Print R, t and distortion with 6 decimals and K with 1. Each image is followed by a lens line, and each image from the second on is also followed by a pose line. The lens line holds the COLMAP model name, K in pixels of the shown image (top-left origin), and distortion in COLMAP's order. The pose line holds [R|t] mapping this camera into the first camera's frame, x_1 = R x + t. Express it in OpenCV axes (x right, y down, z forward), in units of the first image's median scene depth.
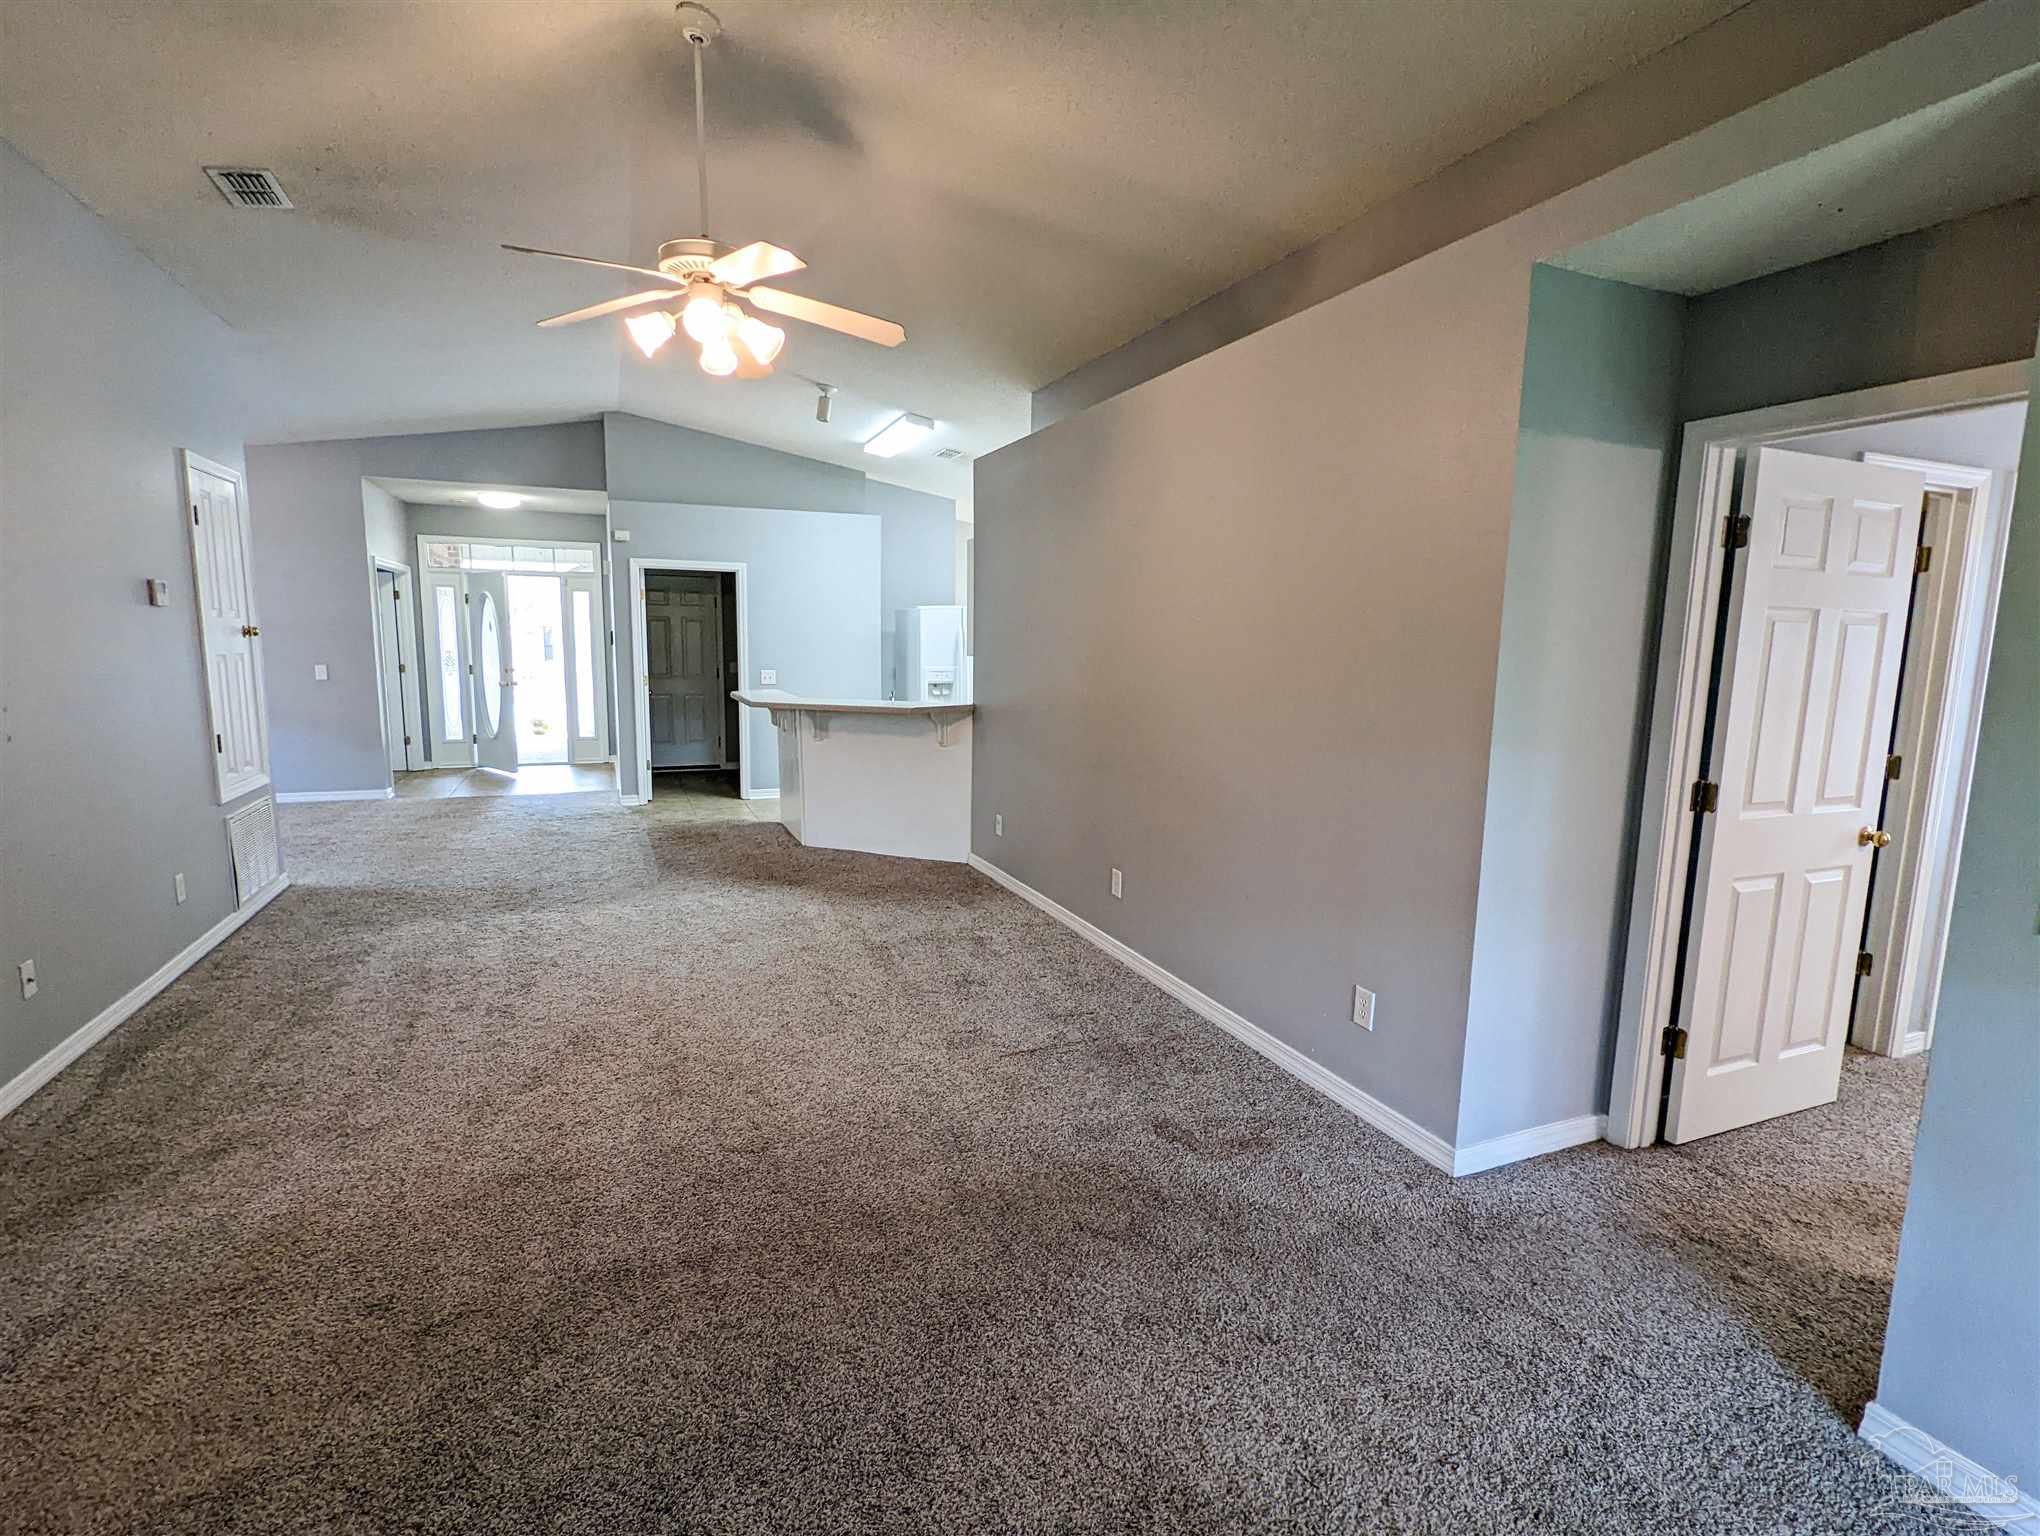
lens RADIAL K [[968.7, 0, 1009.0], [0, 968.7, 772.0], [0, 0, 1]] dist [0.001387, 0.000963]
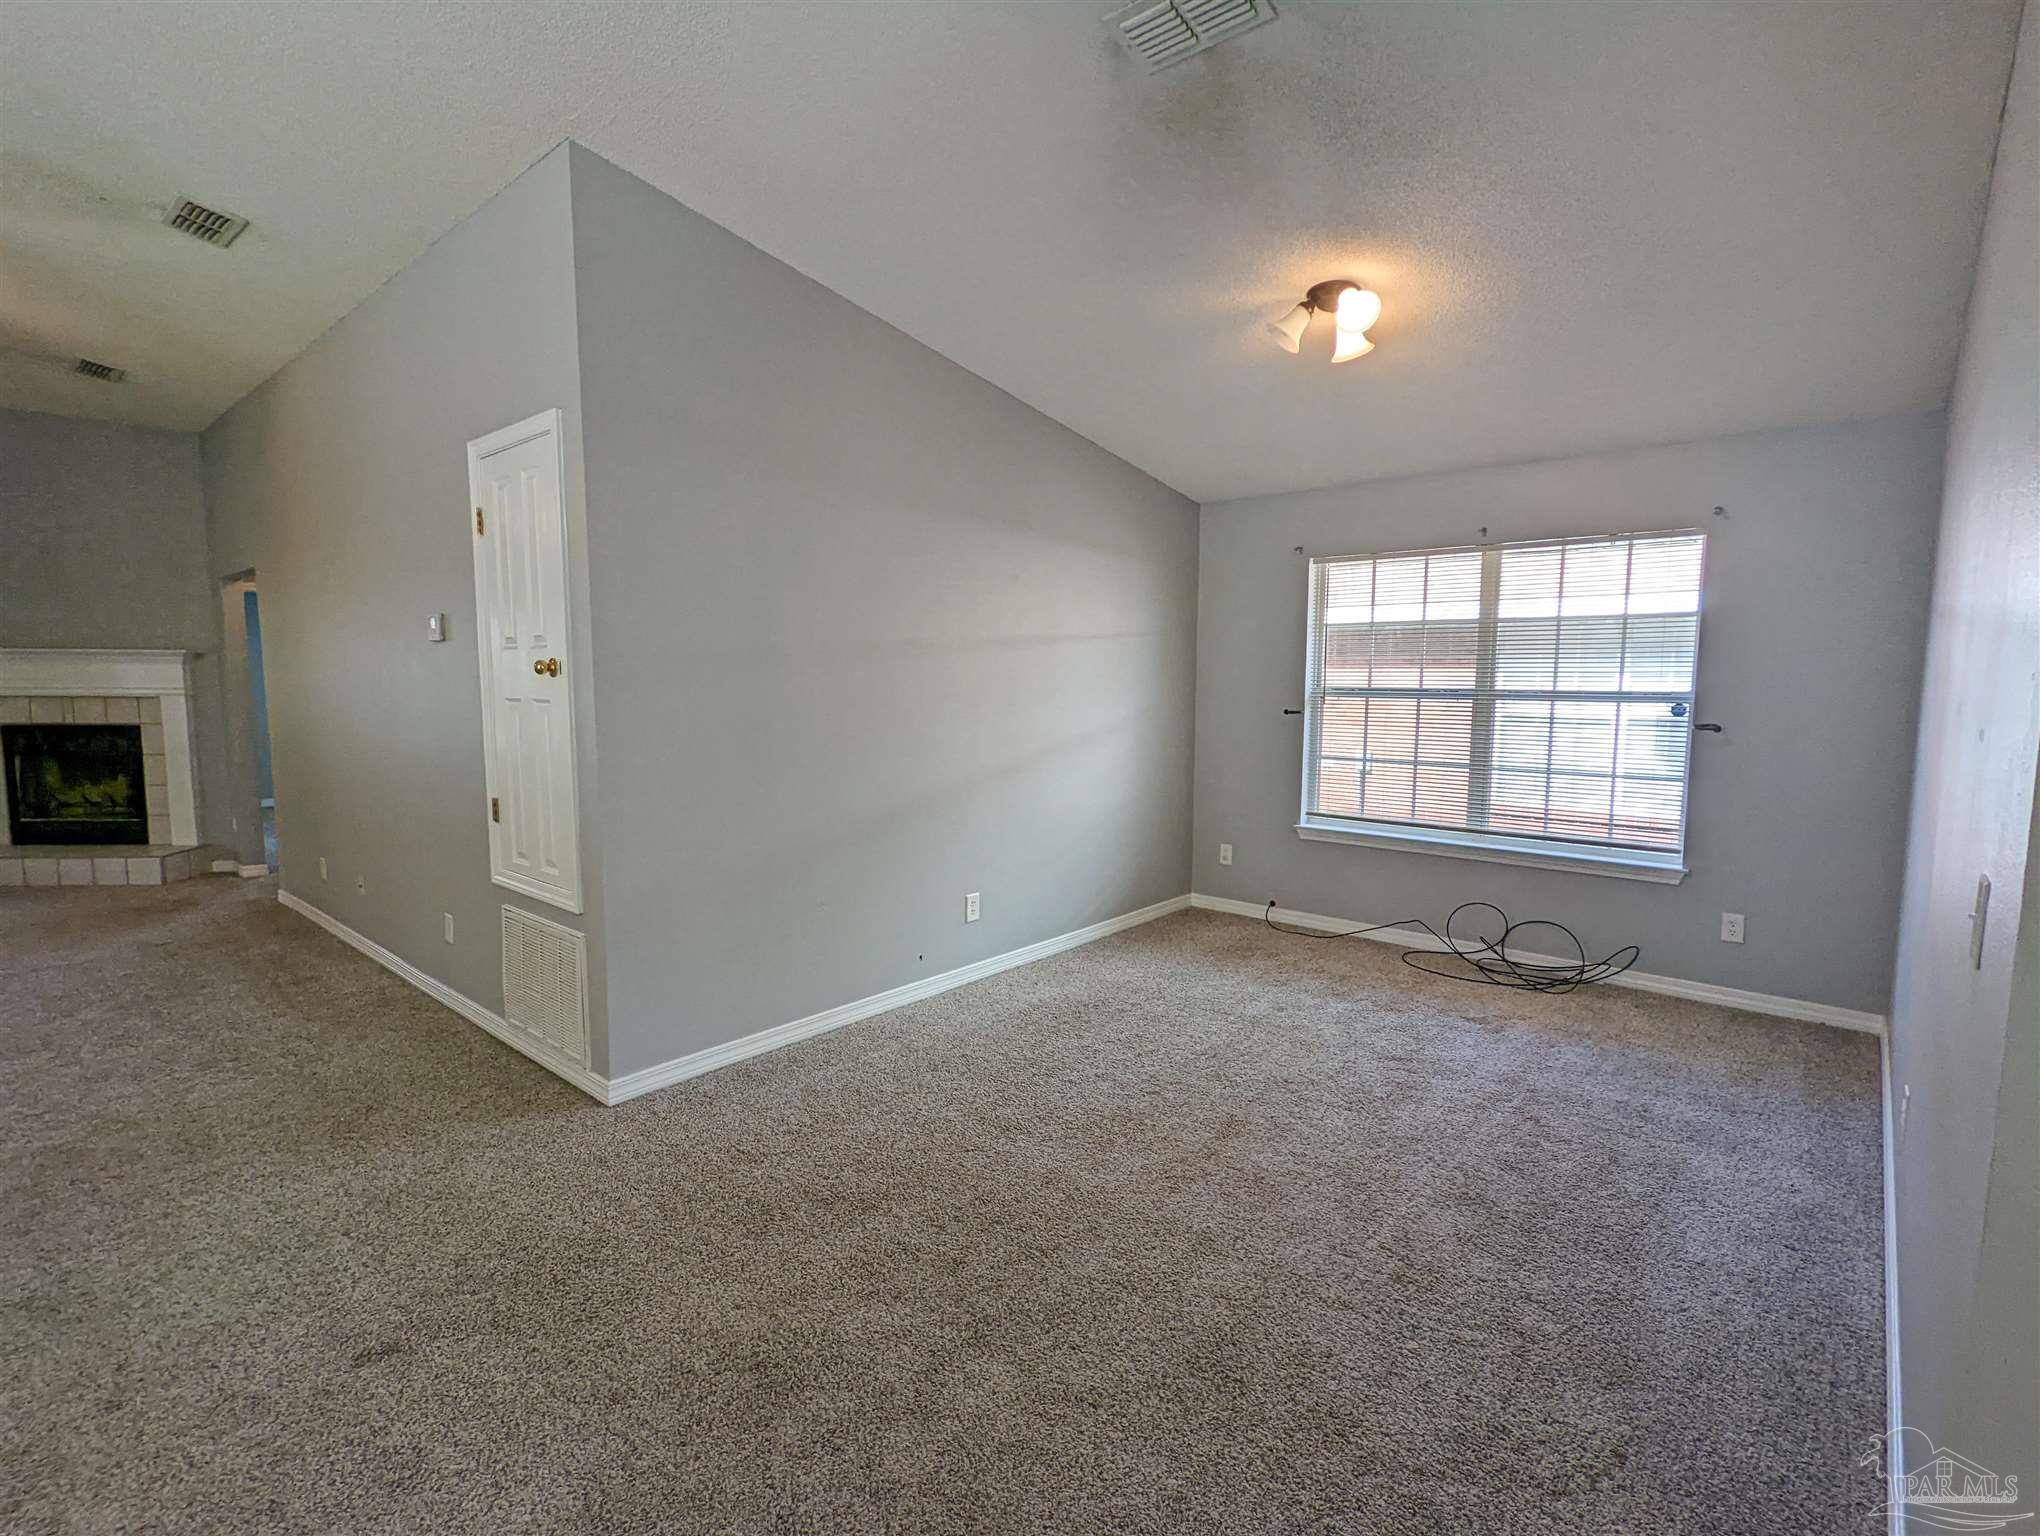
lens RADIAL K [[968.7, 0, 1009.0], [0, 968.7, 772.0], [0, 0, 1]] dist [0.001387, 0.000963]
pose [[-0.899398, 0.030720, -0.436050, -0.413182], [-0.074356, 0.972239, 0.221863, -0.128961], [0.430760, 0.231967, -0.872145, 0.906525]]
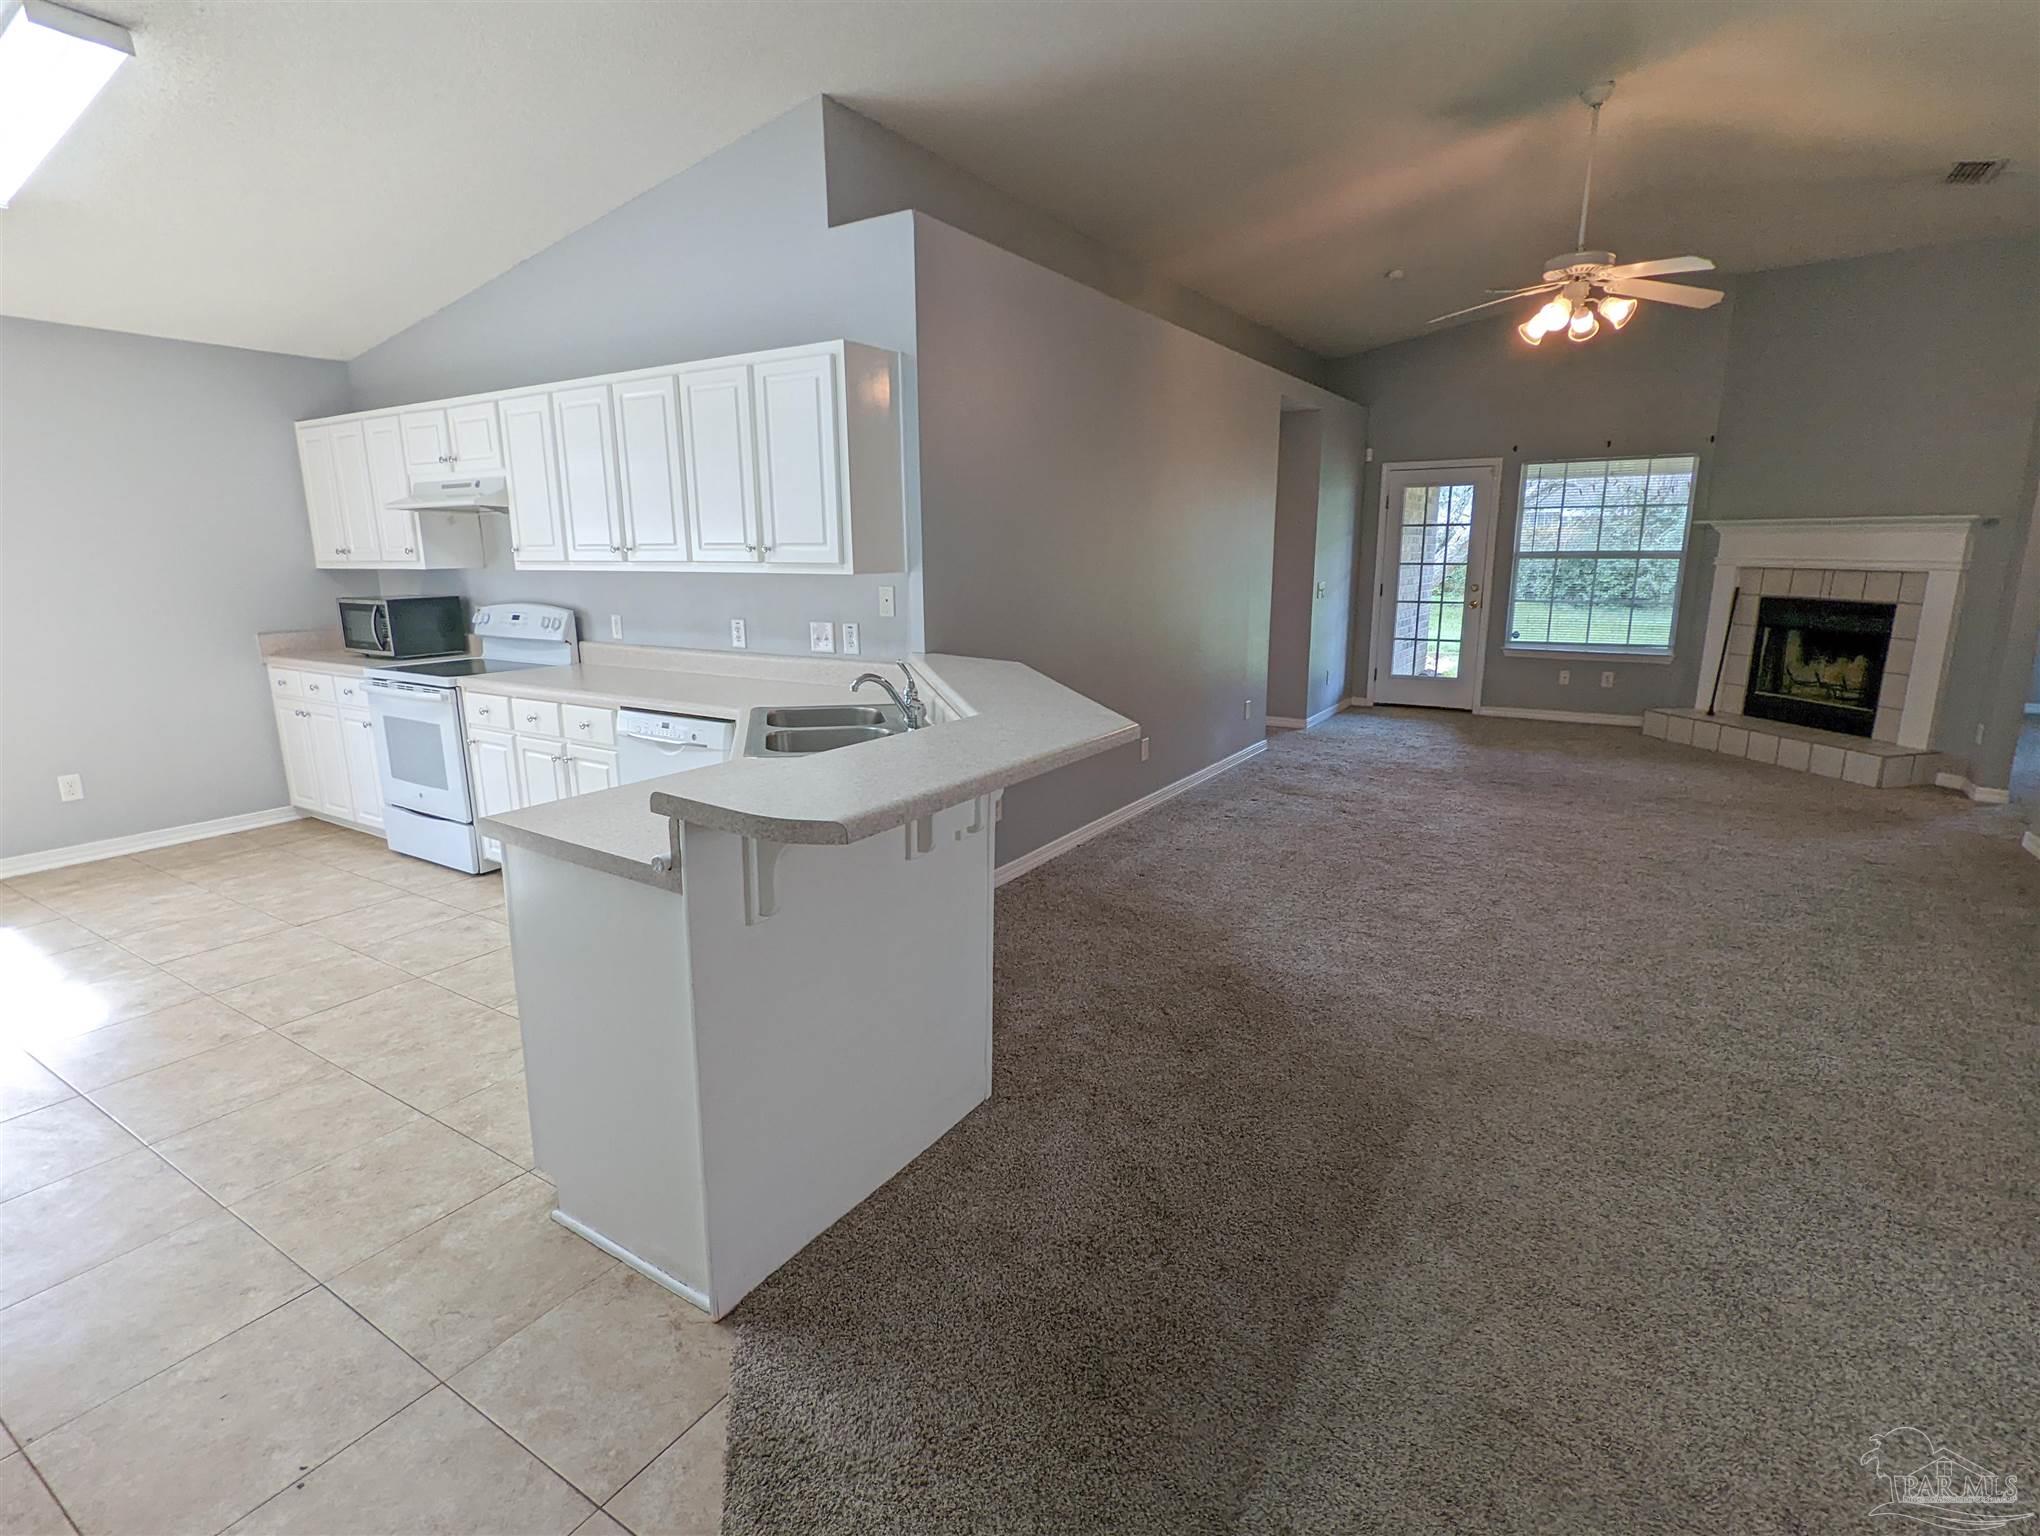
lens RADIAL K [[1011.1, 0, 1019.7], [0, 1011.1, 772.9], [0, 0, 1]] dist [-0.000784, 0.000277]
pose [[-0.576065, -0.189055, 0.795241, -0.364563], [0.112958, 0.945139, 0.306516, -0.118410], [-0.809561, 0.266402, -0.523106, 0.833075]]
